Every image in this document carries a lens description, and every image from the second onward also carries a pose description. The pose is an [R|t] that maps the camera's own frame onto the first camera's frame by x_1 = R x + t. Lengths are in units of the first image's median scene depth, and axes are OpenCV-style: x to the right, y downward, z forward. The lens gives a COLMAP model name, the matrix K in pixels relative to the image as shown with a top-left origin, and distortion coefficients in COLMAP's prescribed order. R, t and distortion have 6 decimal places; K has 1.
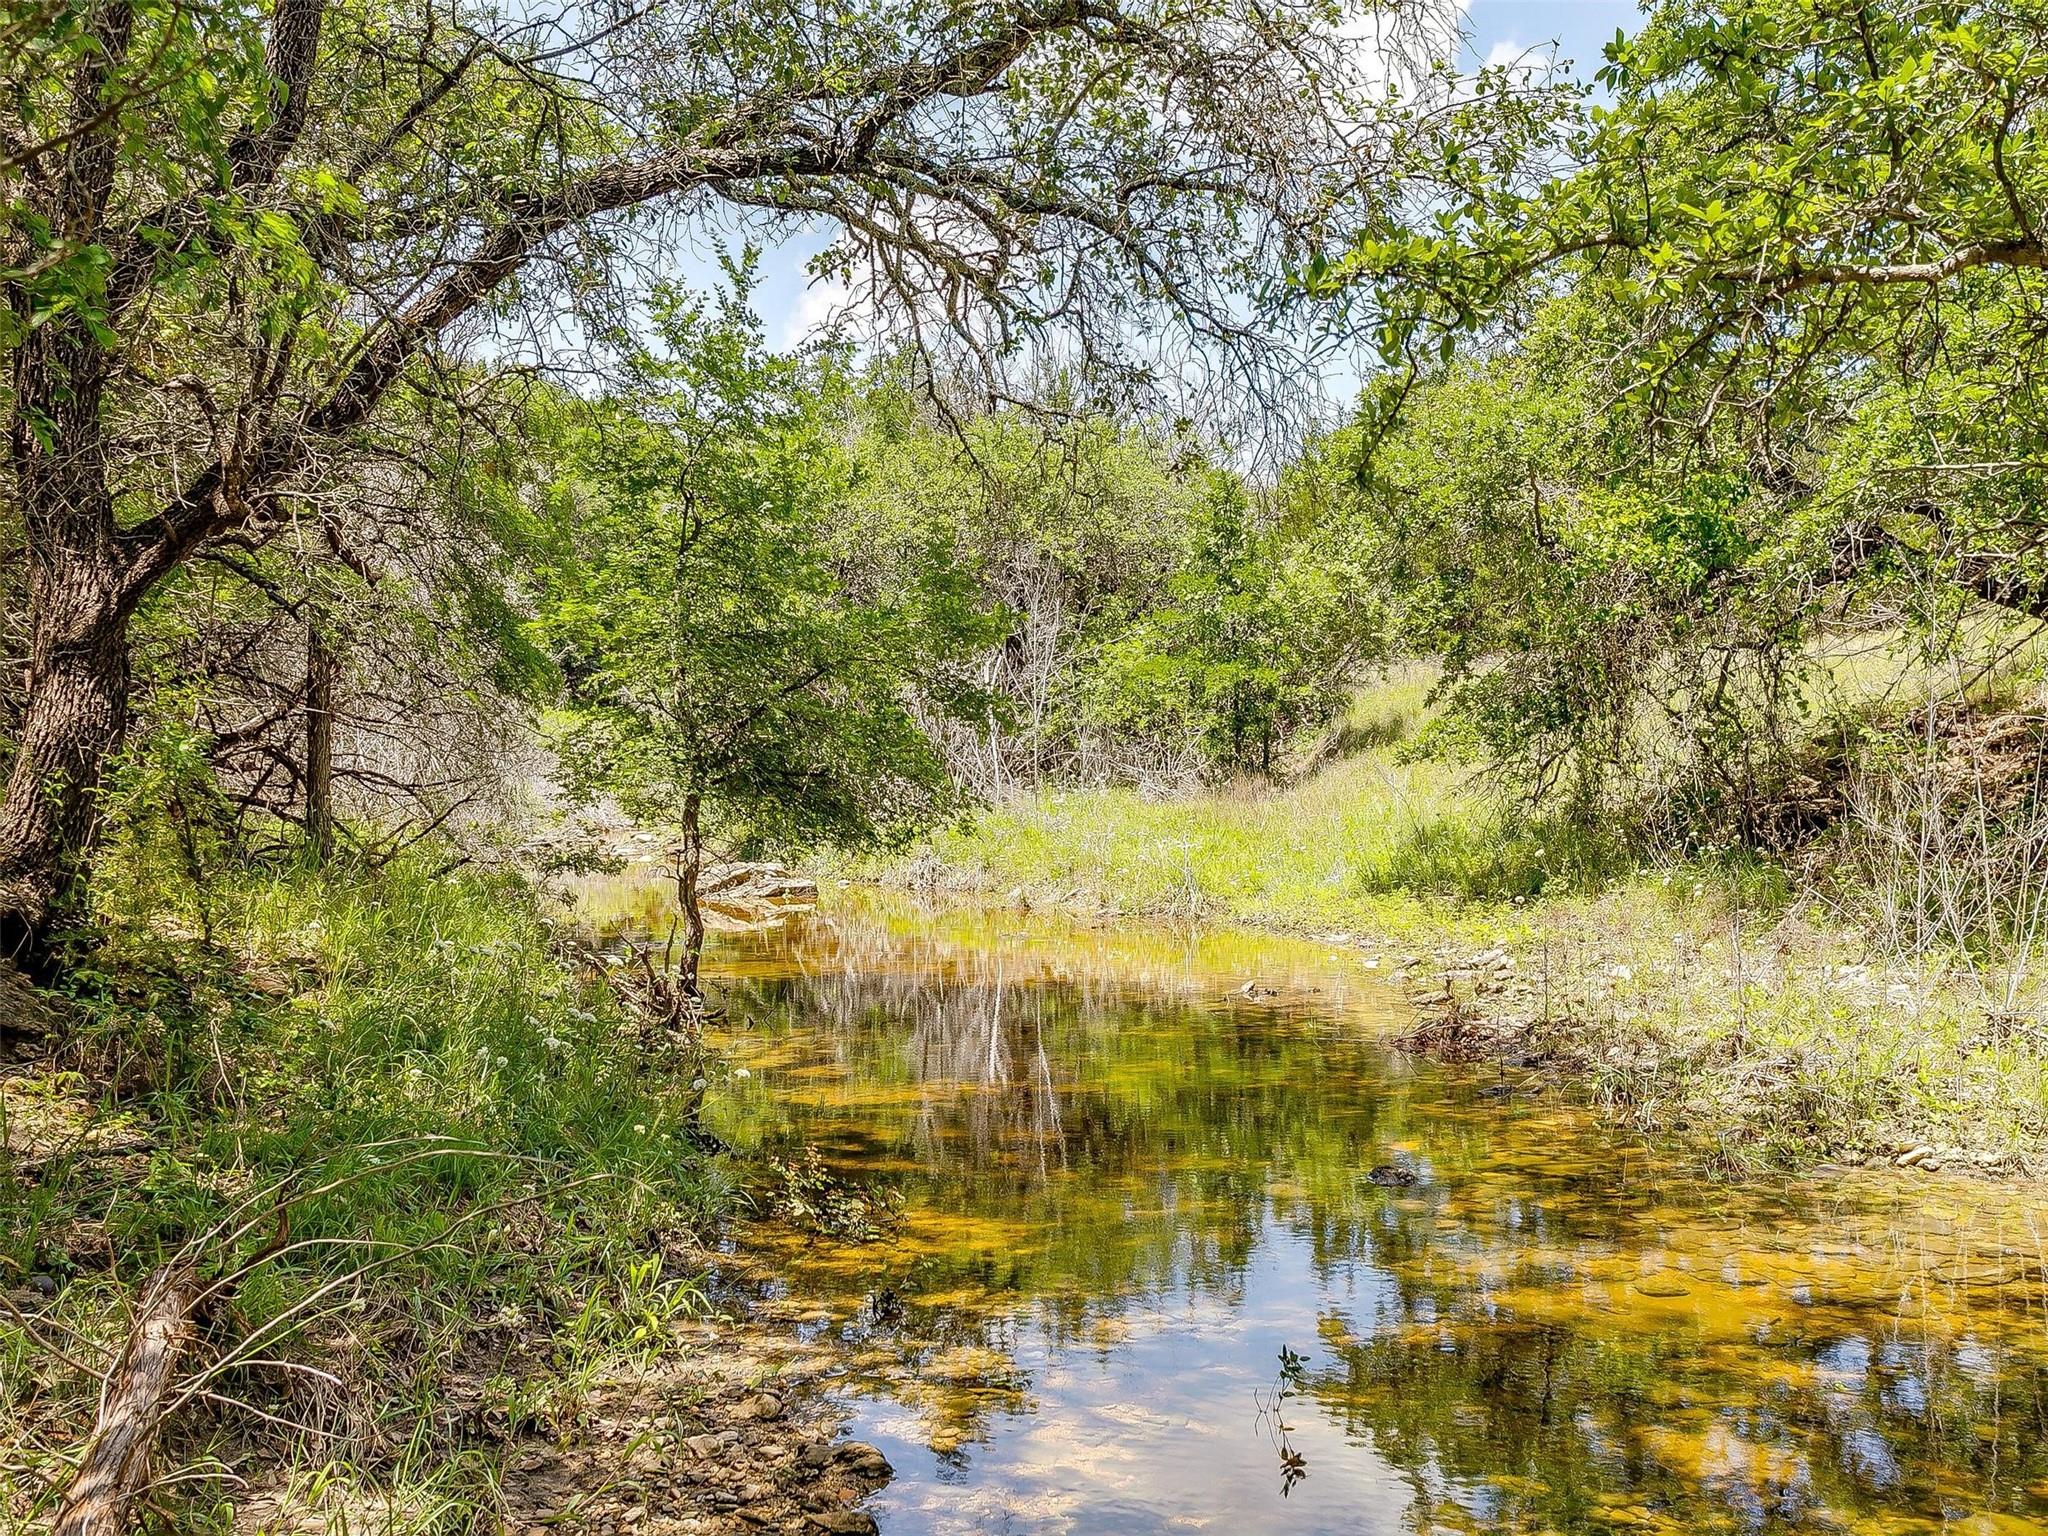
lens RADIAL K [[1855.6, 0, 1028.5], [0, 1855.6, 771.5], [0, 0, 1]] dist [-0.008987, -0.000839]
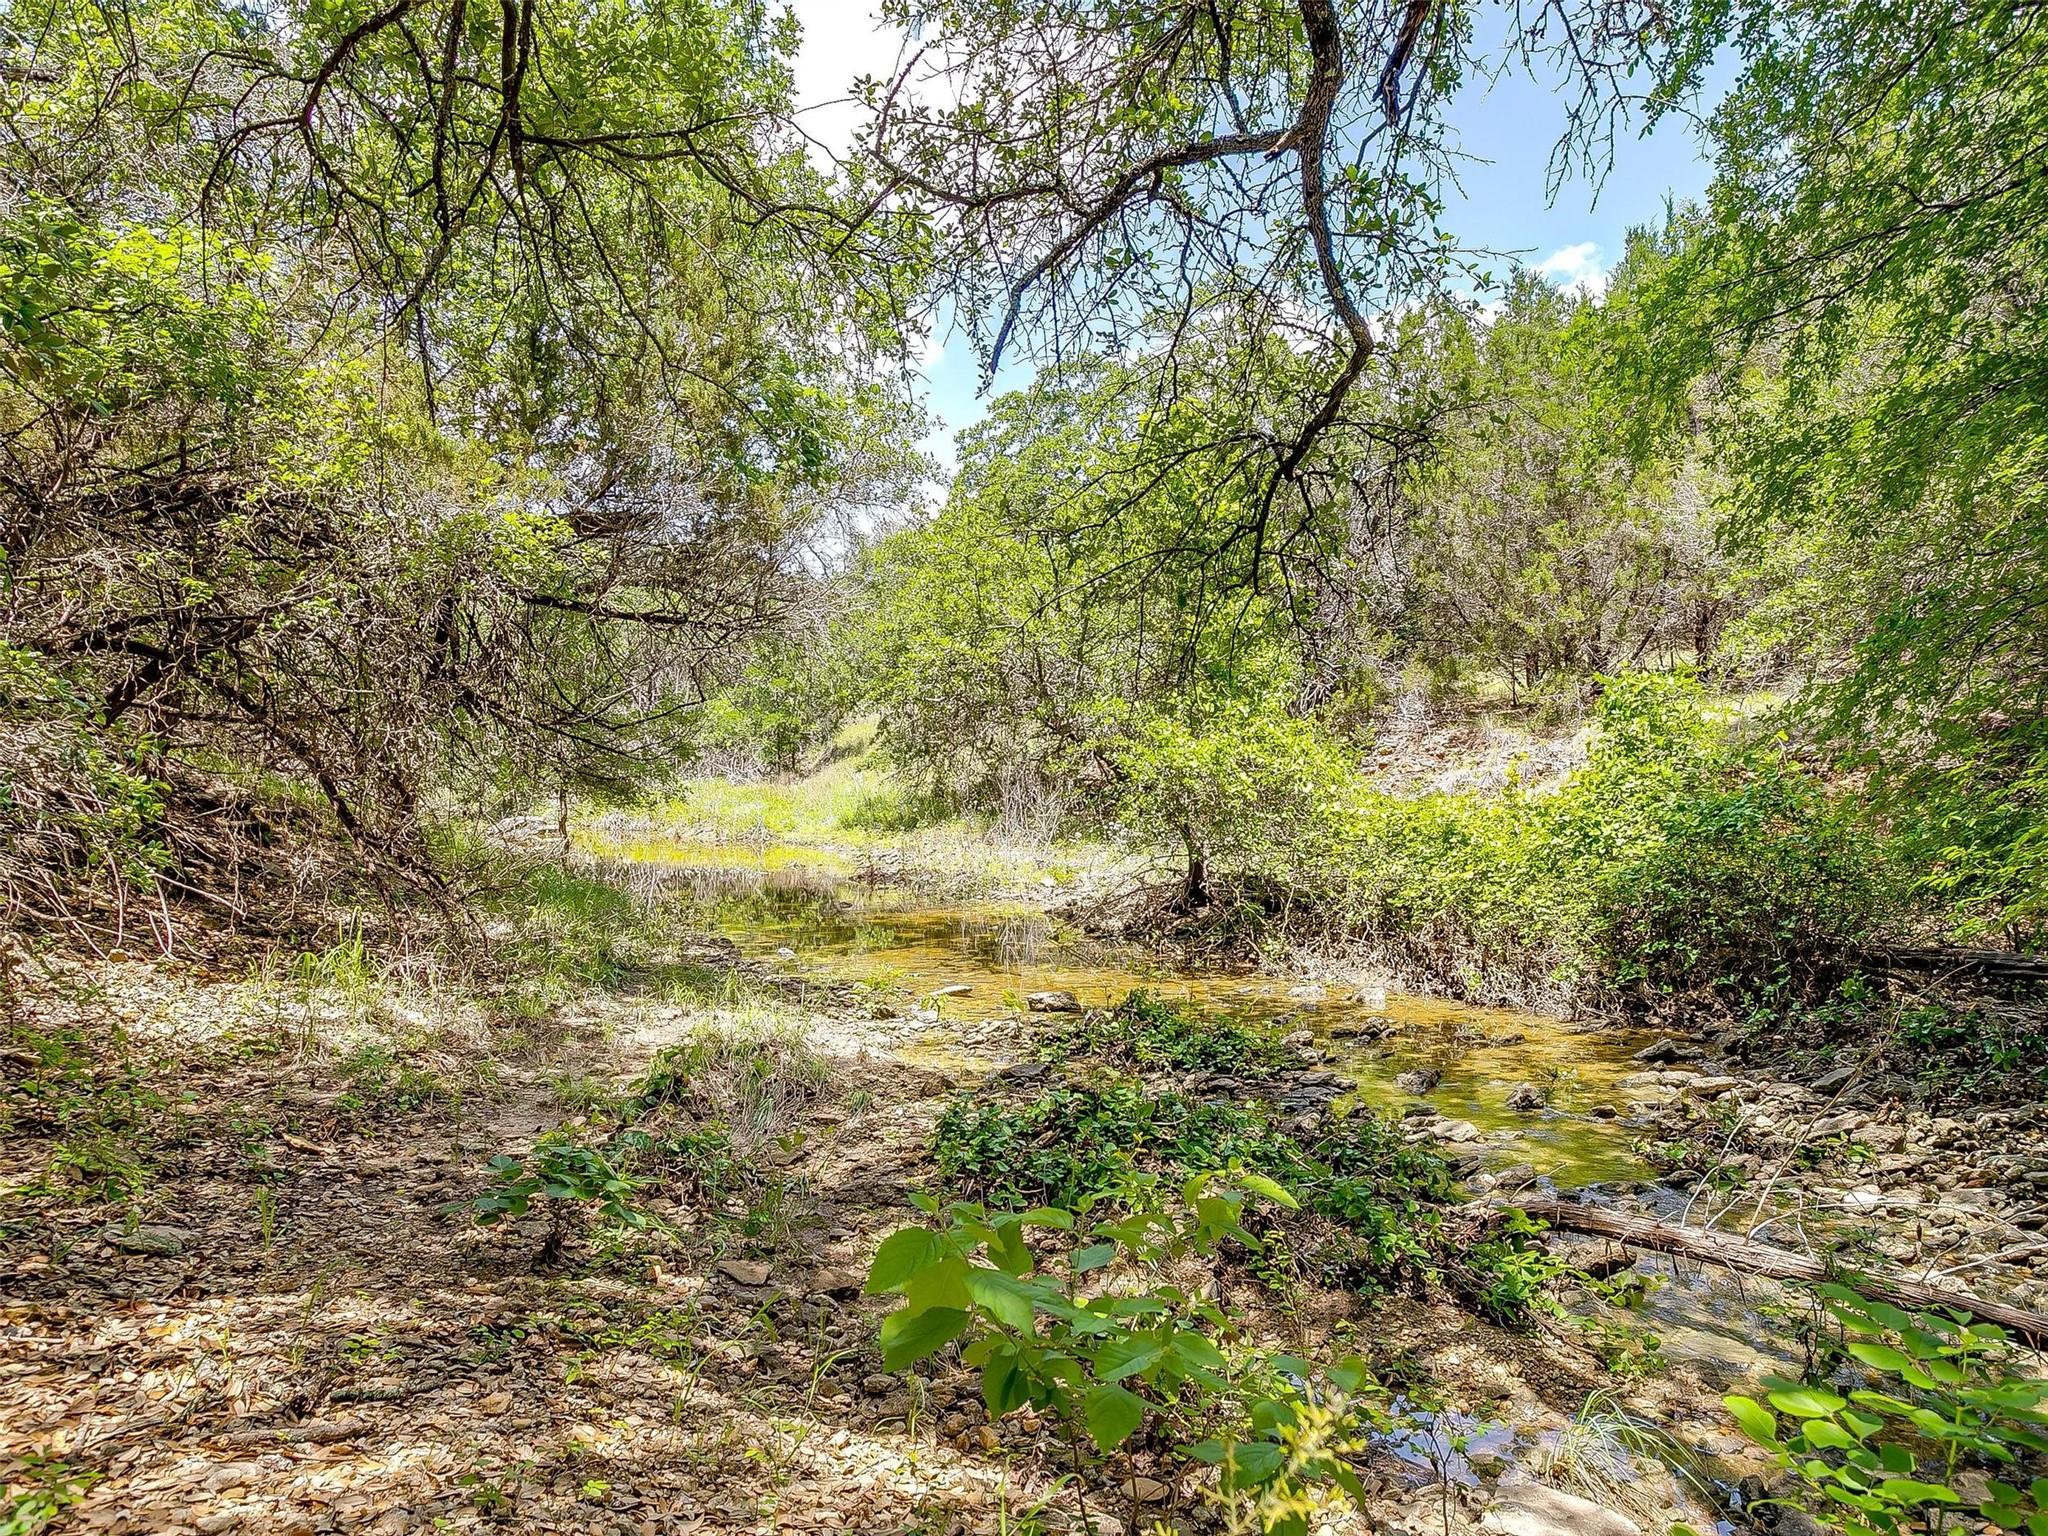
lens RADIAL K [[1263.8, 0, 1030.1], [0, 1263.8, 772.2], [0, 0, 1]] dist [0.002426, 0.000022]
pose [[0.948943, 0.010505, 0.315273, -0.056880], [-0.013821, 0.999870, 0.008283, -0.011784], [-0.315145, -0.012218, 0.948965, -0.352628]]
